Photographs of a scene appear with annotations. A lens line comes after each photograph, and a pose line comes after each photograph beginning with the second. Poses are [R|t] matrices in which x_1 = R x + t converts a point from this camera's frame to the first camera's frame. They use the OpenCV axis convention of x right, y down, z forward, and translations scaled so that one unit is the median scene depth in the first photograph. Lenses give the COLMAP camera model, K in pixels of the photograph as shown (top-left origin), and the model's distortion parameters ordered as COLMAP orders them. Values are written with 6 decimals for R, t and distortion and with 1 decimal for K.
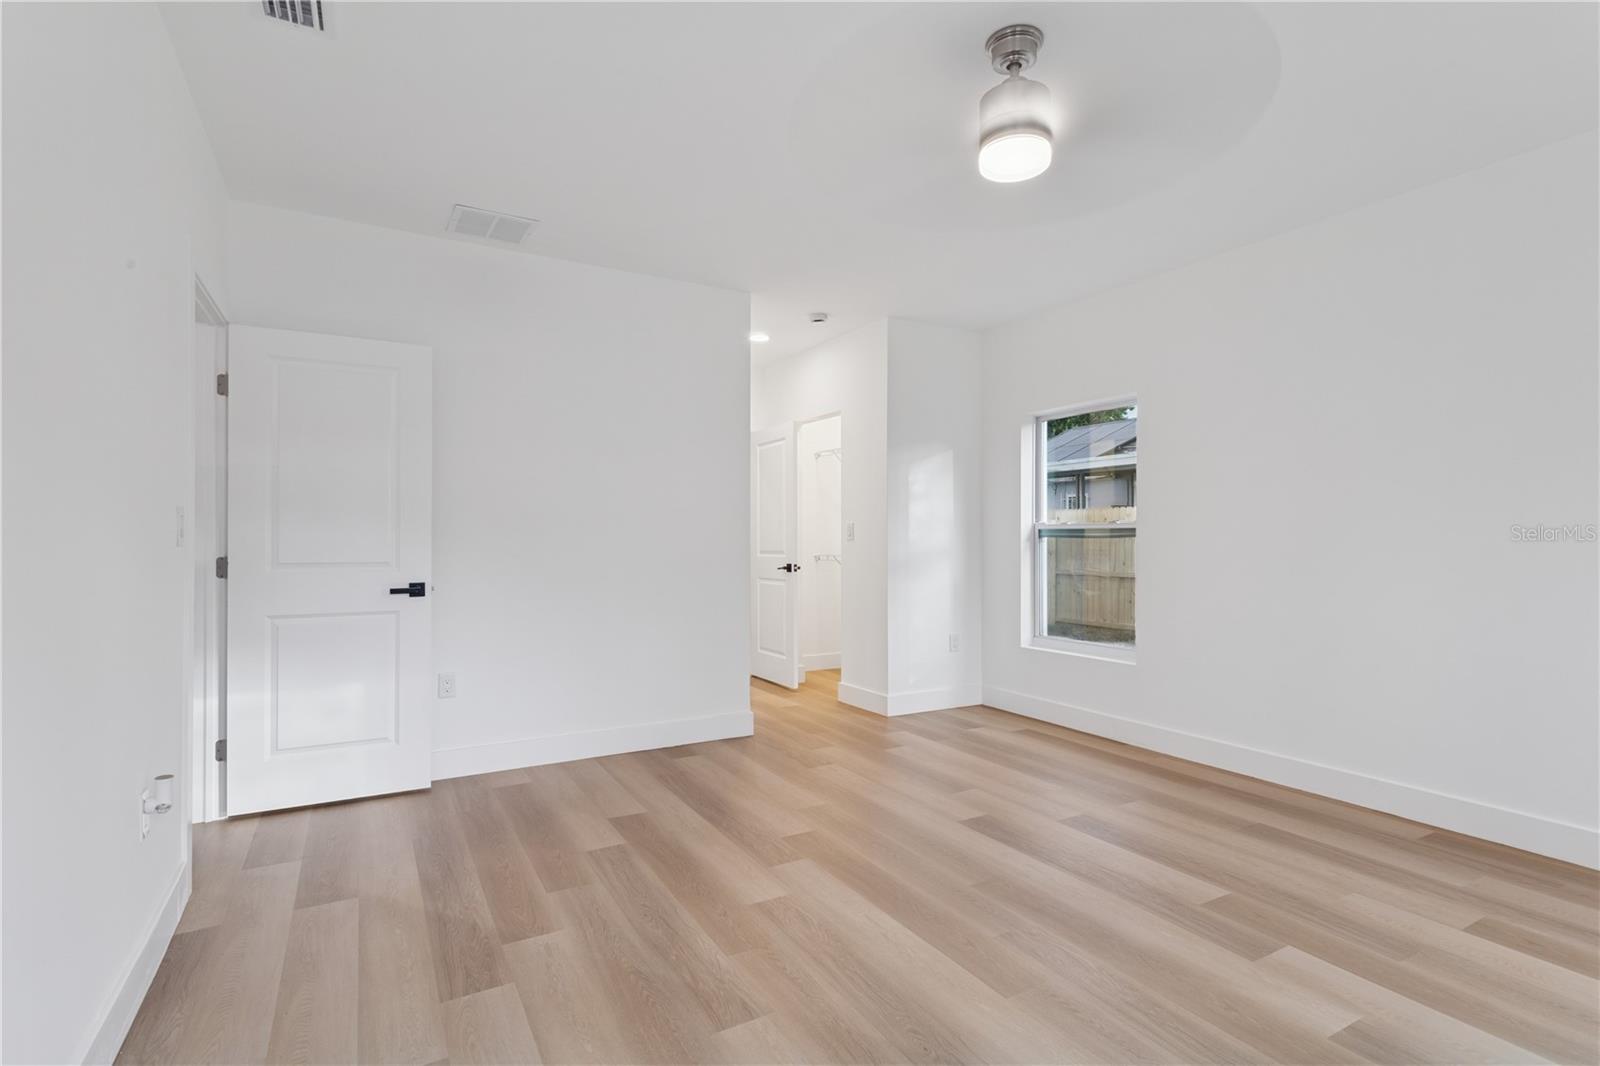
lens RADIAL K [[769.0, 0, 801.7], [0, 769.0, 540.7], [0, 0, 1]] dist [0.002194, 0.000244]
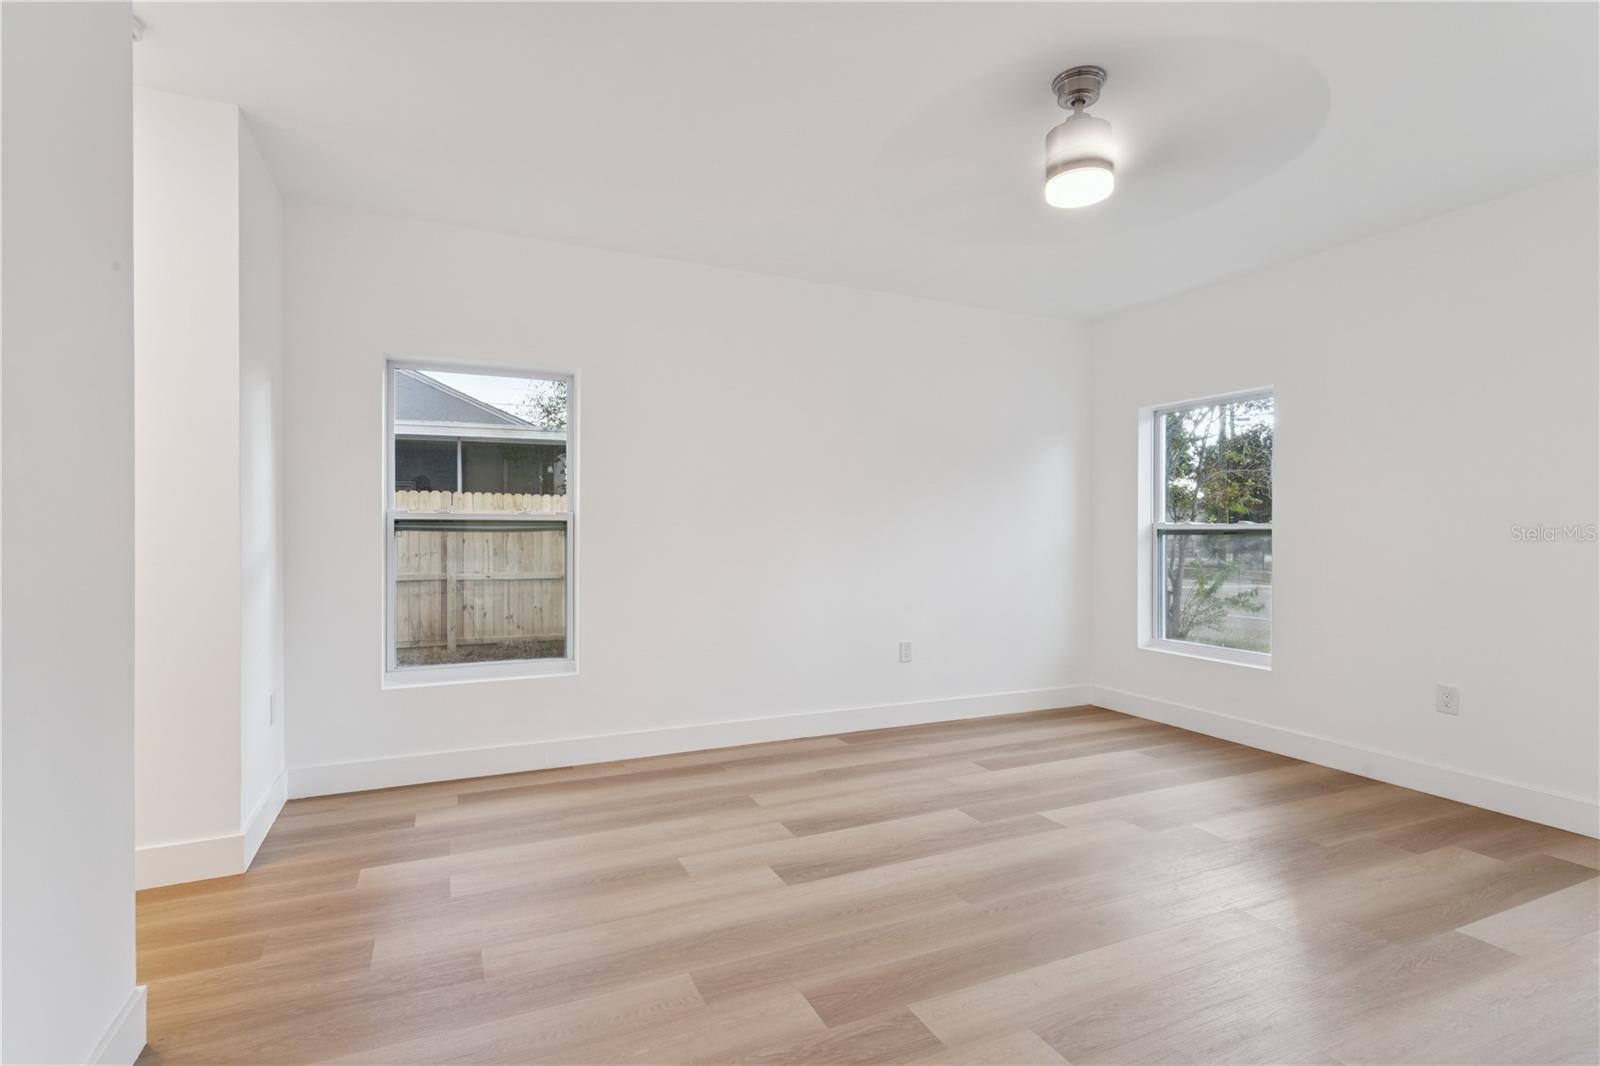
lens RADIAL K [[781.3, 0, 787.7], [0, 781.3, 534.8], [0, 0, 1]] dist [-0.001029, 0.000043]
pose [[0.089680, -0.005059, 0.995958, -0.601643], [0.000639, 0.999987, 0.005022, -0.007315], [-0.995970, 0.000186, 0.089682, 0.909246]]
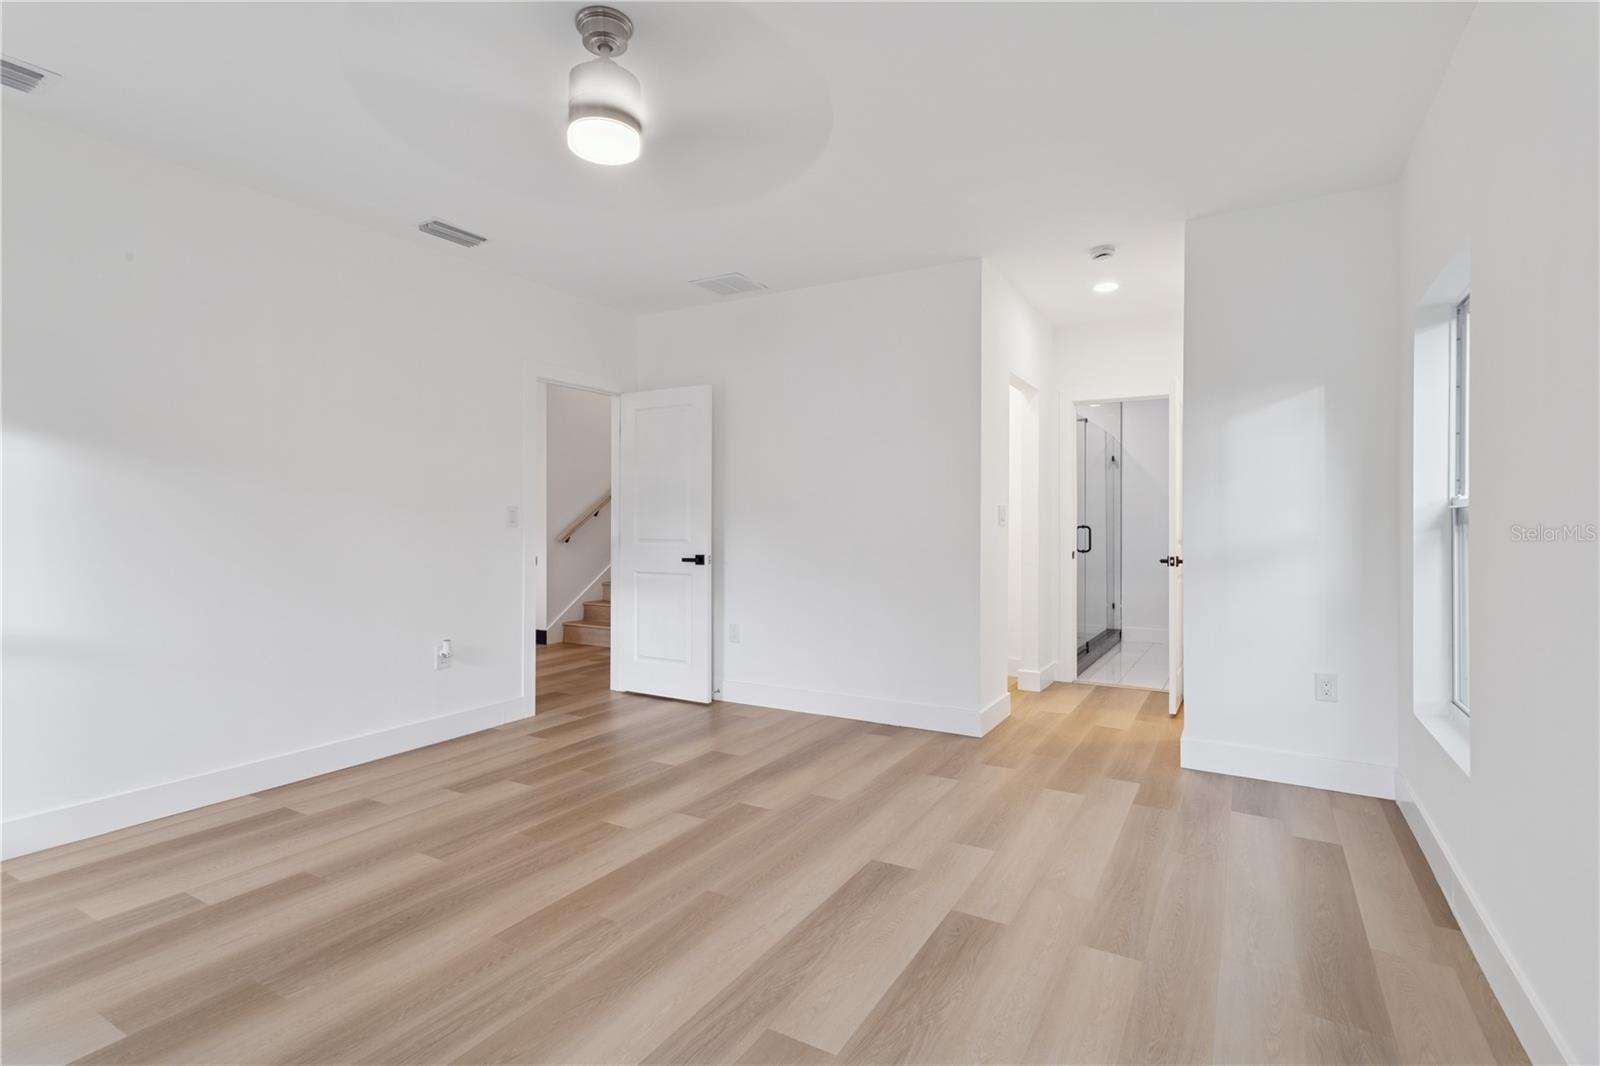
lens RADIAL K [[761.9, 0, 795.2], [0, 761.9, 526.4], [0, 0, 1]] dist [0.000930, 0.000258]
pose [[0.503737, 0.004662, -0.863845, 0.864791], [-0.002486, 0.999989, 0.003948, -0.003161], [0.863854, 0.000159, 0.503743, 0.496583]]
